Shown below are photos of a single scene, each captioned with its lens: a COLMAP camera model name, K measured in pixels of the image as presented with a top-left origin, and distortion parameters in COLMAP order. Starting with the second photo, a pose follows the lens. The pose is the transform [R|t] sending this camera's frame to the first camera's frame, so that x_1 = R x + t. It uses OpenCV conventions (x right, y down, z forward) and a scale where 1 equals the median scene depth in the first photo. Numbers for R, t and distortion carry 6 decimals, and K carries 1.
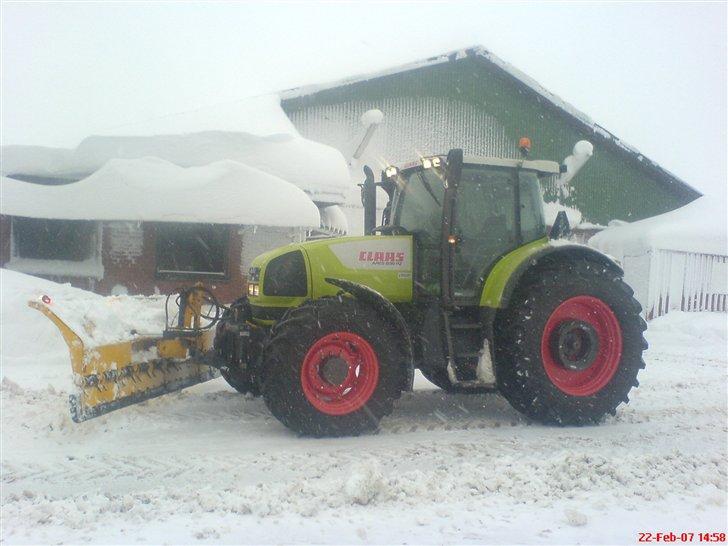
lens RADIAL K [[772.3, 0, 364.0], [0, 772.3, 273.0], [0, 0, 1]] dist [-0.011572, -0.004442]
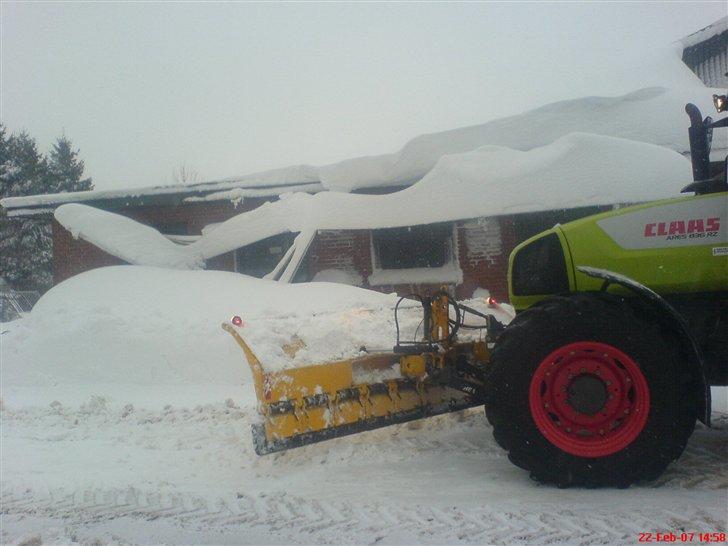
lens RADIAL K [[772.3, 0, 364.0], [0, 772.3, 273.0], [0, 0, 1]] dist [-0.011572, -0.004442]
pose [[0.781895, -0.086960, -0.617316, 0.242676], [0.091316, 0.995519, -0.024575, 0.011502], [0.616686, -0.037156, 0.786332, 0.295690]]
